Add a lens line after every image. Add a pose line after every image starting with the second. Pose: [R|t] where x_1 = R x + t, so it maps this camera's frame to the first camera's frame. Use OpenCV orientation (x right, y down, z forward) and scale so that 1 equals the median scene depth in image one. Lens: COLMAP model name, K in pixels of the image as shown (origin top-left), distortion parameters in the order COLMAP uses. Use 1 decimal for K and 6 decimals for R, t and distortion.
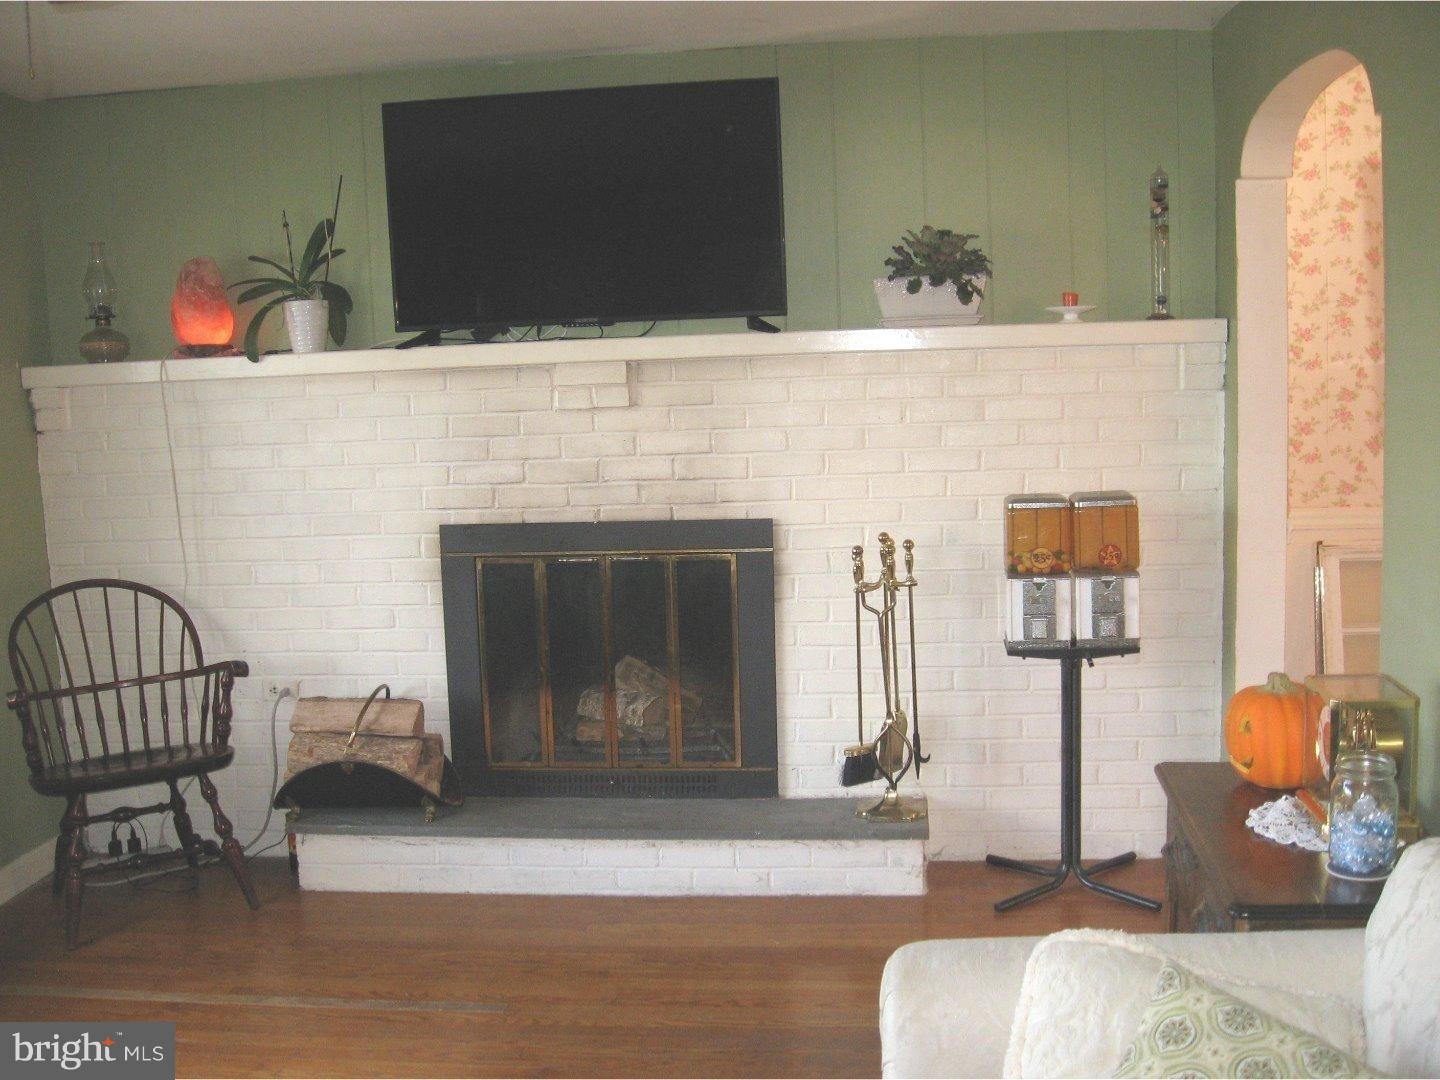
lens RADIAL K [[1519.6, 0, 684.2], [0, 1519.6, 534.4], [0, 0, 1]] dist [-0.154207, 0.131239]
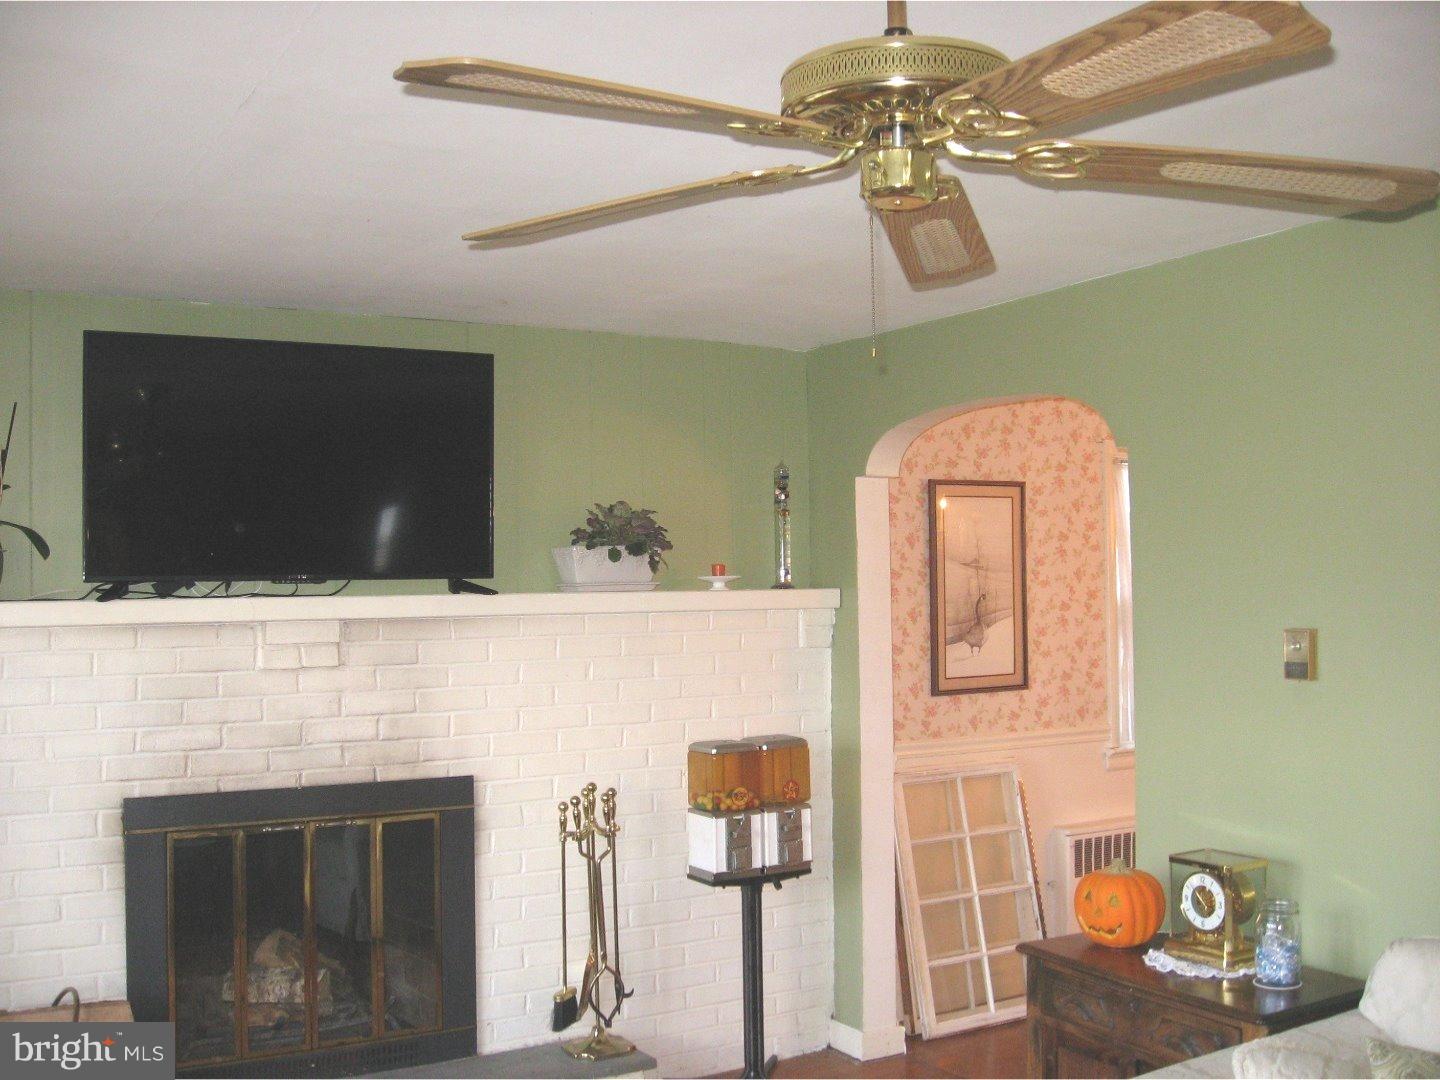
lens RADIAL K [[1519.6, 0, 684.2], [0, 1519.6, 534.4], [0, 0, 1]] dist [-0.154207, 0.131239]
pose [[0.798267, 0.045939, 0.600549, -0.447105], [0.059989, 0.986065, -0.155168, -0.004191], [-0.599309, 0.159892, 0.784387, 0.093375]]
